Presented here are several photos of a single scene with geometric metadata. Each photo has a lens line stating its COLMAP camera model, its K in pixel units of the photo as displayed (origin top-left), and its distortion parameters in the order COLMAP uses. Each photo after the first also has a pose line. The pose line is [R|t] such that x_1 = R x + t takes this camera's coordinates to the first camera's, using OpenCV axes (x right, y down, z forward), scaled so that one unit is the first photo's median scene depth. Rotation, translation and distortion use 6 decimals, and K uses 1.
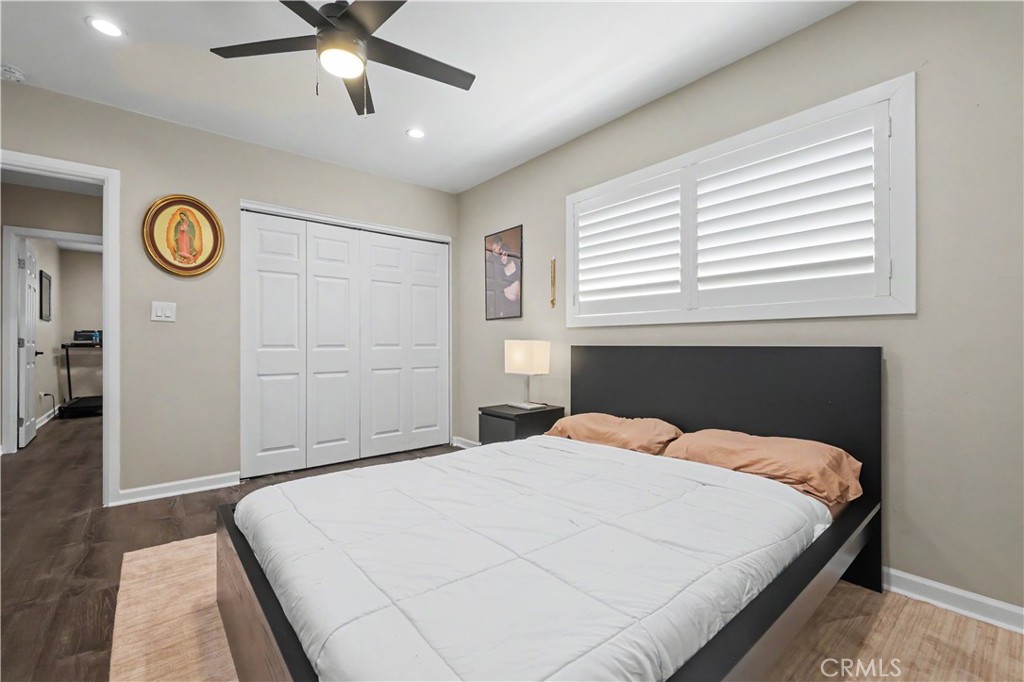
lens RADIAL K [[432.0, 0, 508.7], [0, 432.0, 339.1], [0, 0, 1]] dist [0.000480, -0.000197]
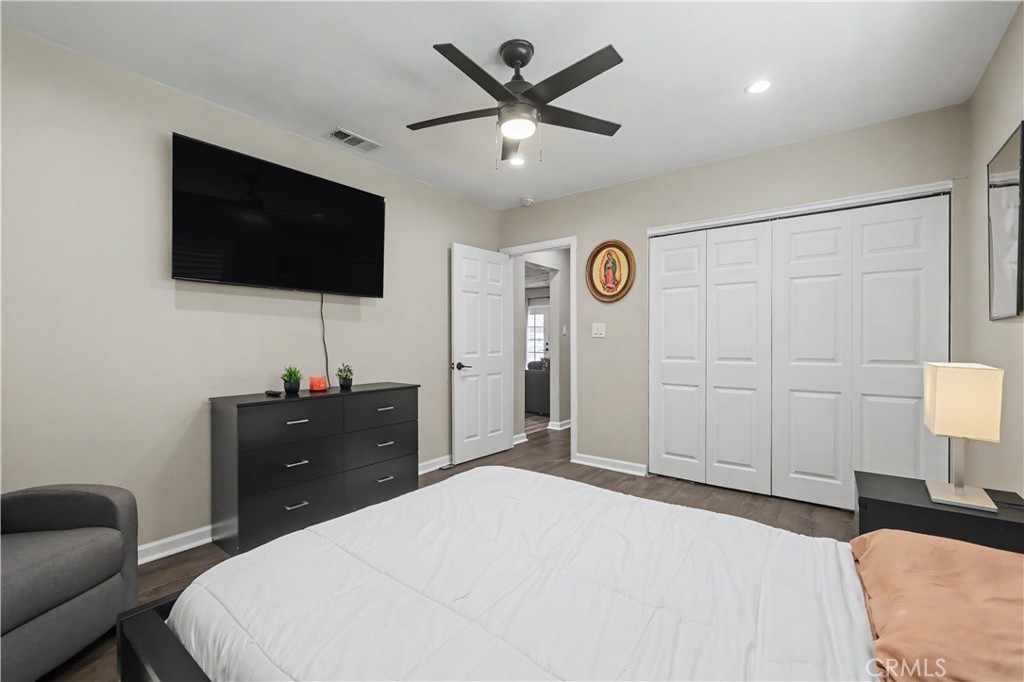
lens RADIAL K [[432.0, 0, 508.7], [0, 432.0, 339.1], [0, 0, 1]] dist [0.000480, -0.000197]
pose [[0.226709, -0.003451, -0.973956, 0.437602], [0.009149, 0.999957, -0.001414, -0.034833], [0.973919, -0.008590, 0.226731, 0.400416]]
